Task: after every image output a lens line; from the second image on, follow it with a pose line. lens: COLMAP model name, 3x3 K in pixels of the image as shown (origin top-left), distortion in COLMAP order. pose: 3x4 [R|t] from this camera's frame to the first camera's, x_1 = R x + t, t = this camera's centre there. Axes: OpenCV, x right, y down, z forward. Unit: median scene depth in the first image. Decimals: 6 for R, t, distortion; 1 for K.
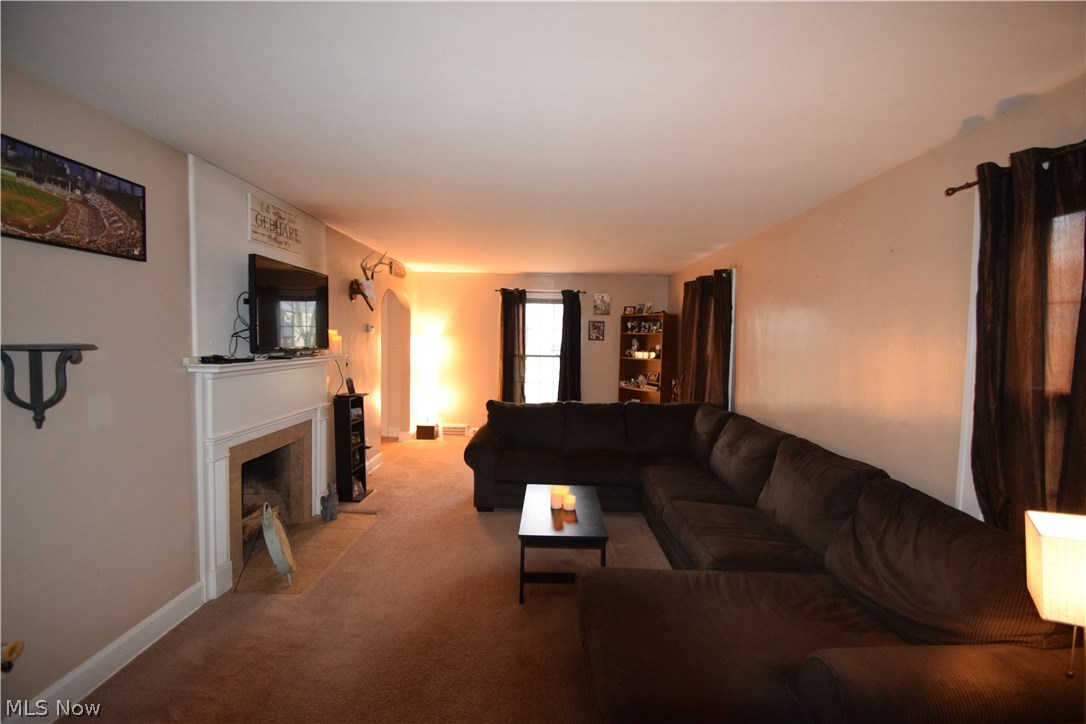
lens RADIAL K [[477.6, 0, 543.0], [0, 477.6, 362.0], [0, 0, 1]] dist [0.010633, -0.014659]
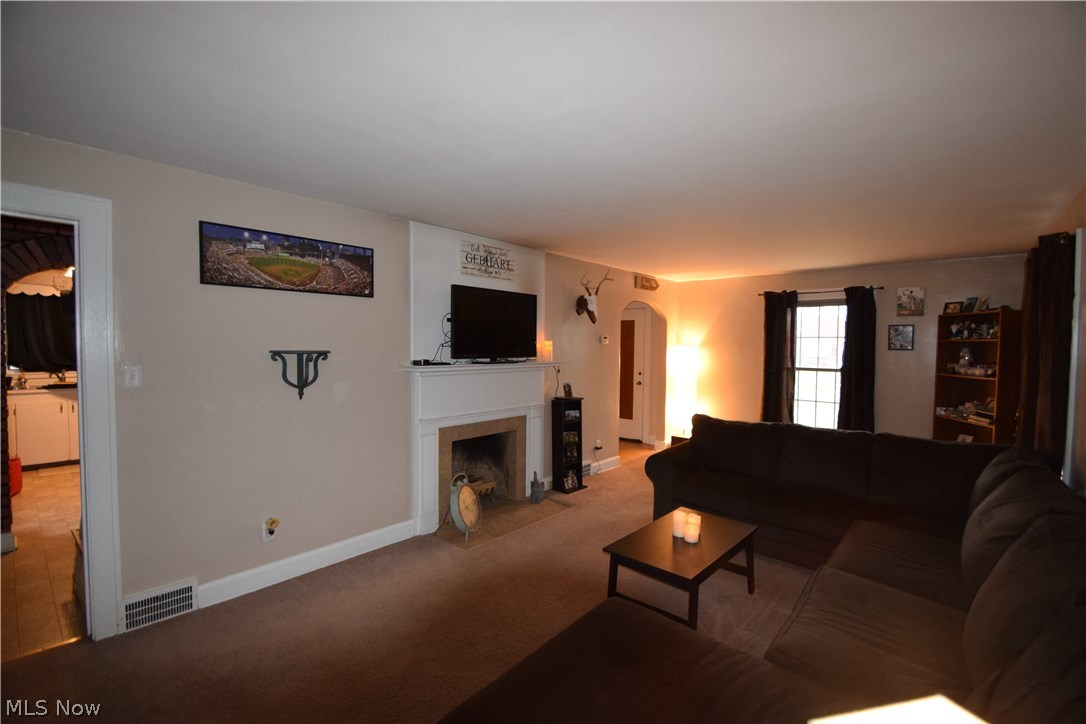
lens RADIAL K [[477.6, 0, 543.0], [0, 477.6, 362.0], [0, 0, 1]] dist [0.010633, -0.014659]
pose [[0.746110, 0.013710, -0.665682, 0.354776], [-0.030938, 0.999422, -0.014093, 0.001265], [0.665104, 0.031110, 0.746103, 0.131250]]
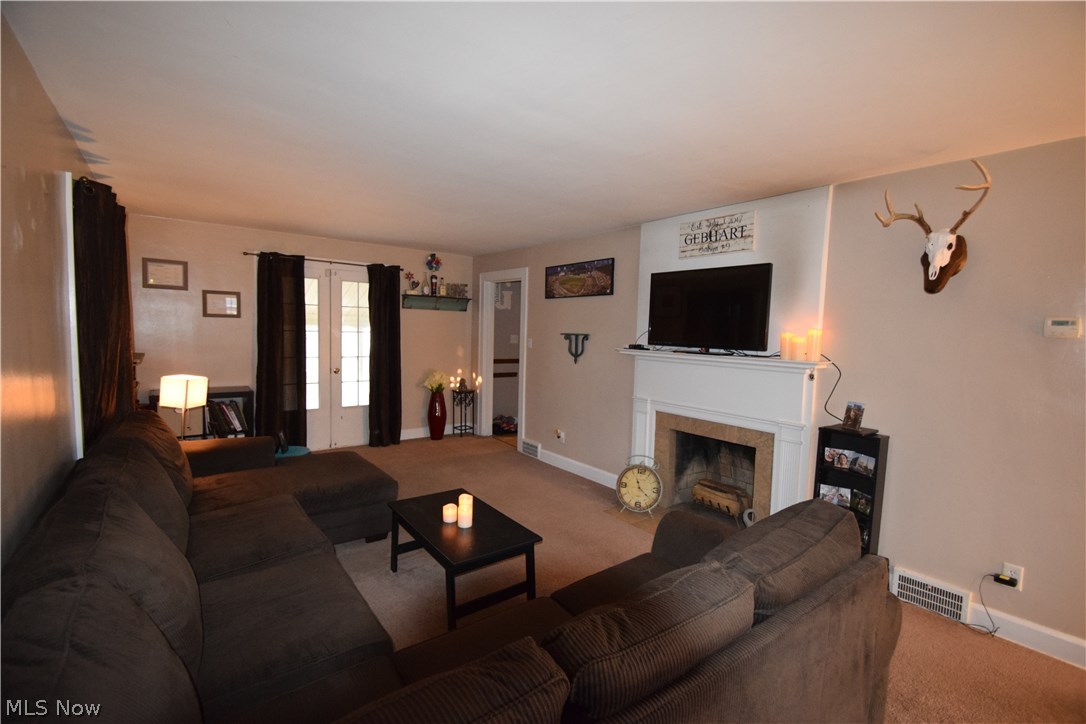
lens RADIAL K [[477.6, 0, 543.0], [0, 477.6, 362.0], [0, 0, 1]] dist [0.010633, -0.014659]
pose [[-0.791491, 0.013594, -0.611030, 0.374961], [-0.065527, 0.992103, 0.106951, -0.073899], [0.607658, 0.124690, -0.784349, 1.439633]]
